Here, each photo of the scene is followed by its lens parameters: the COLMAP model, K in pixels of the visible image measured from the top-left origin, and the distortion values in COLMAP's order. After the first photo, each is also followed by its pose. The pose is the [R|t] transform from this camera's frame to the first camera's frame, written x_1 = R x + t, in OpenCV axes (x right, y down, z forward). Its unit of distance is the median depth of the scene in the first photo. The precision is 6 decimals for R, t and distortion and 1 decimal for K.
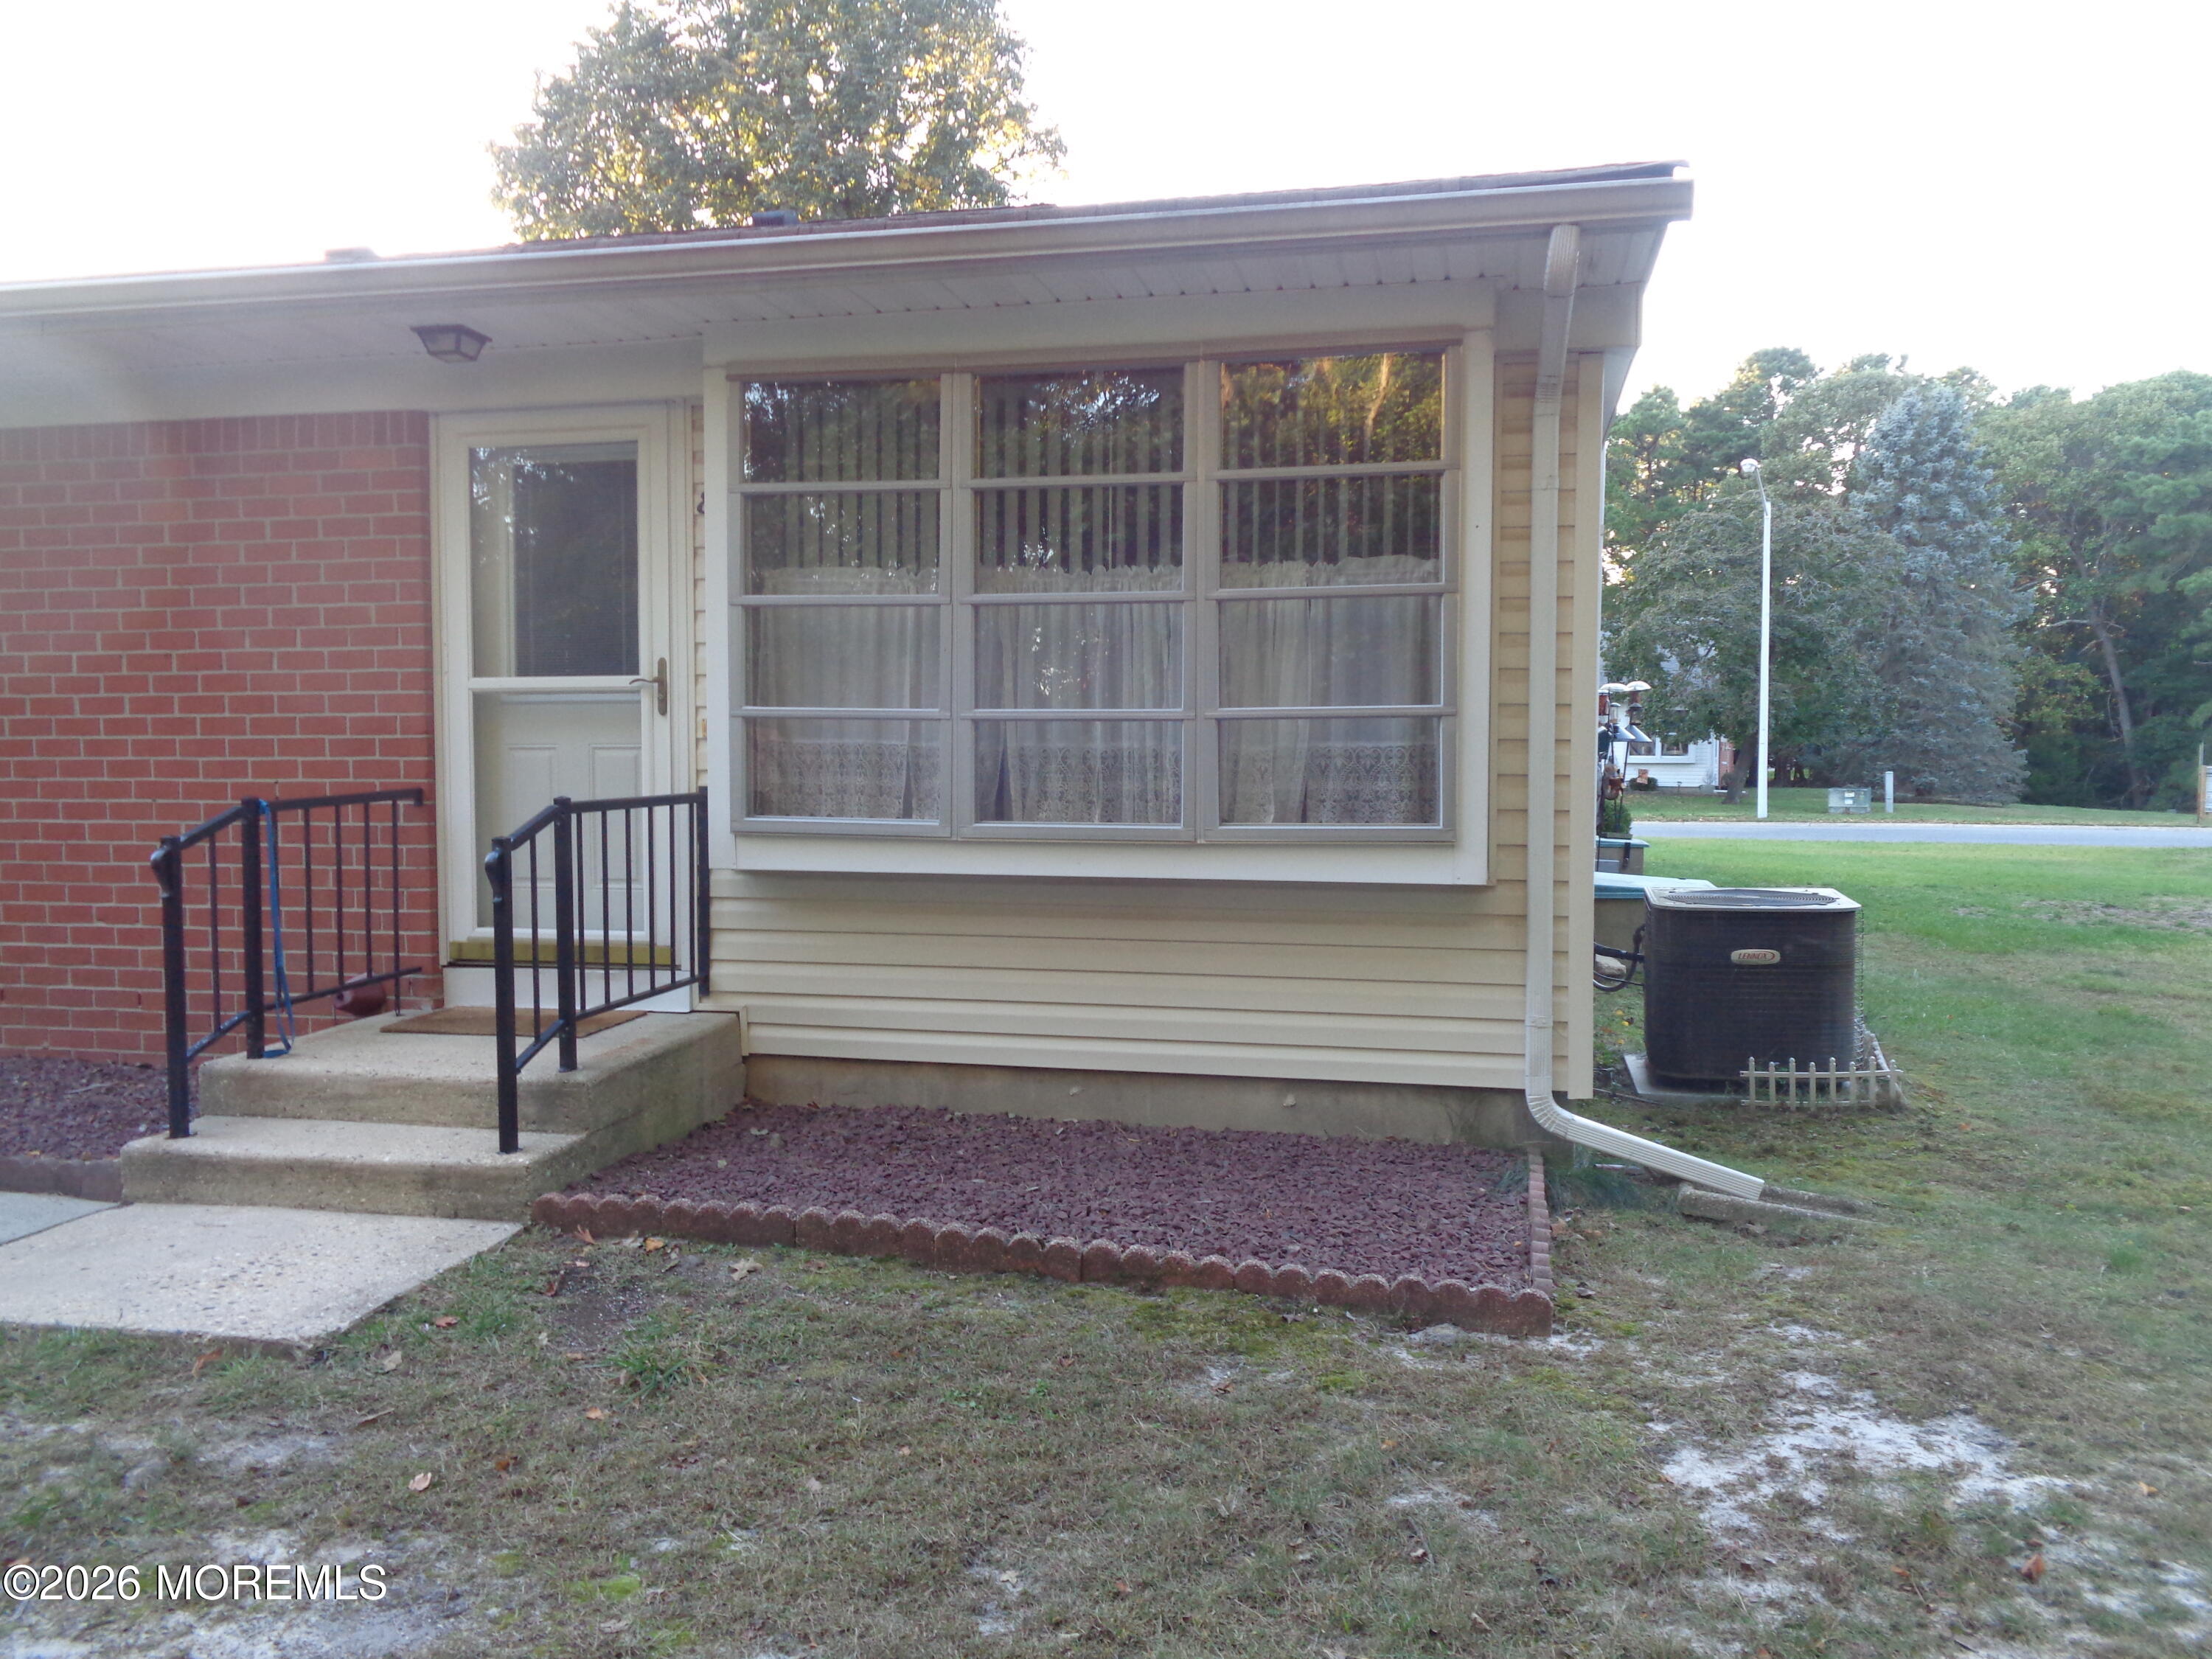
lens RADIAL K [[1639.6, 0, 1106.0], [0, 1639.6, 829.5], [0, 0, 1]] dist [0.003023, -0.001210]
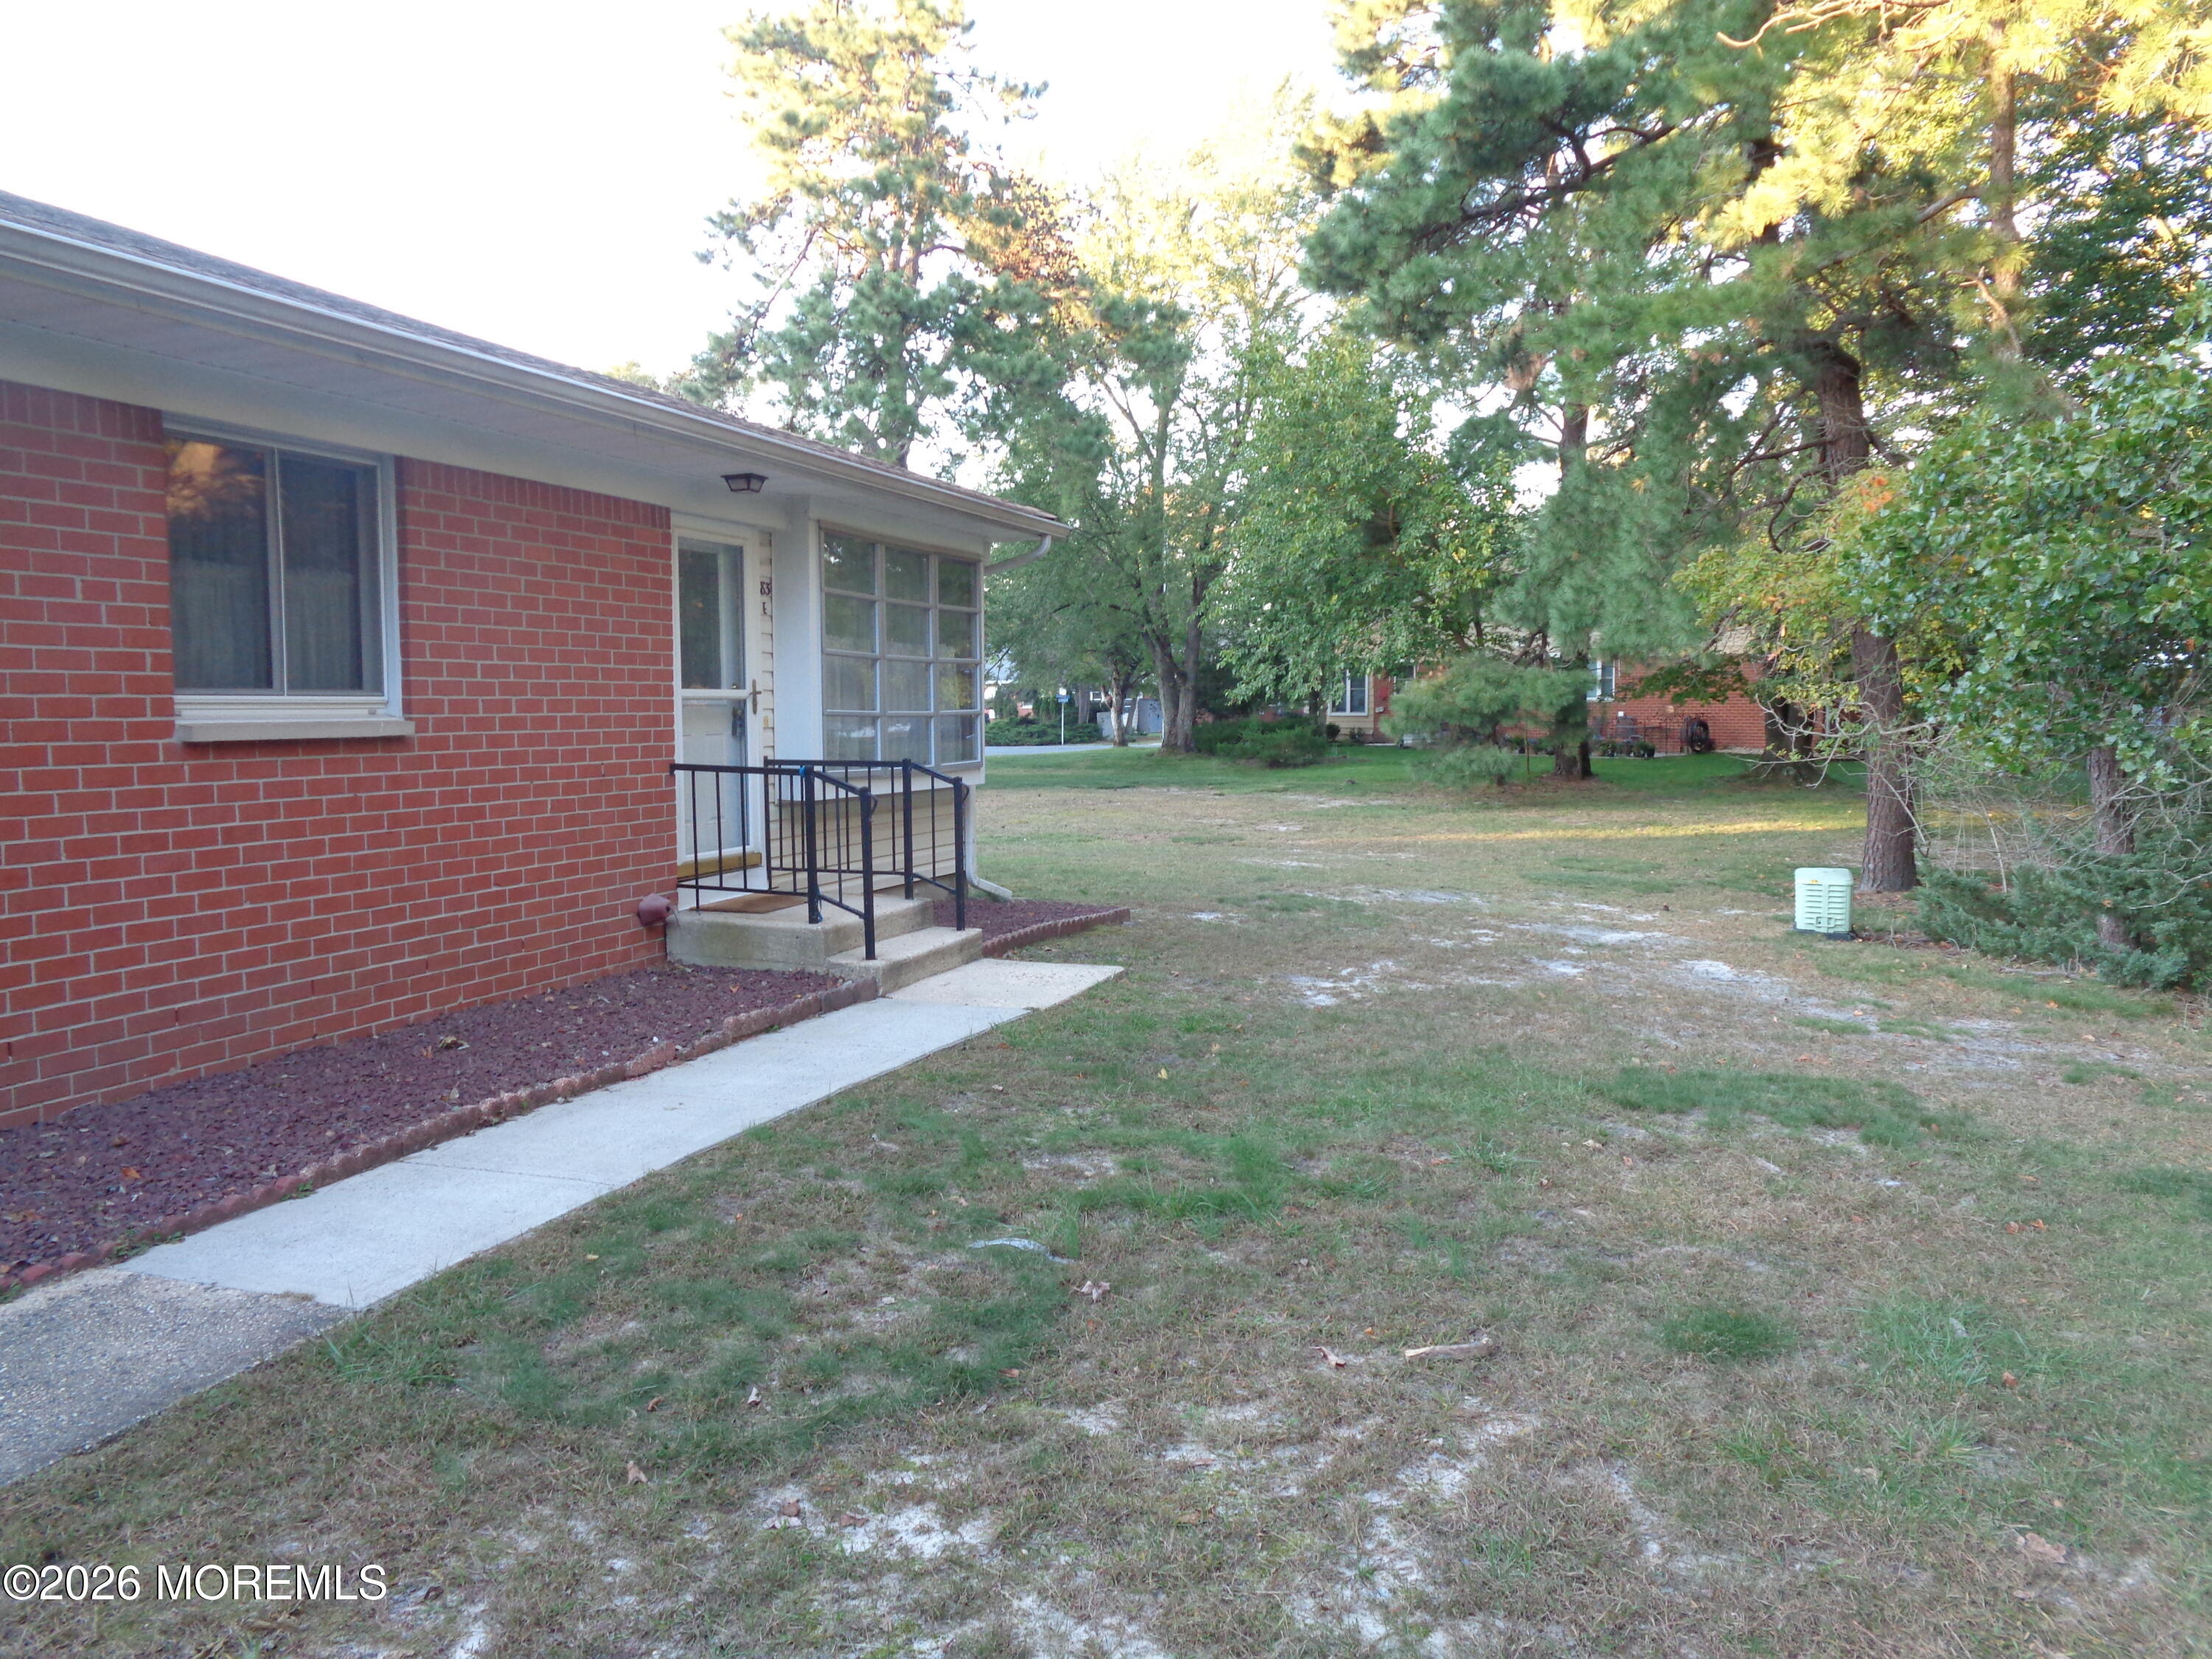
lens RADIAL K [[1639.6, 0, 1106.0], [0, 1639.6, 829.5], [0, 0, 1]] dist [0.003023, -0.001210]
pose [[0.132958, -0.070465, 0.988614, -1.783967], [0.067058, 0.995823, 0.061960, -0.030342], [-0.988850, 0.058056, 0.137128, 0.401599]]
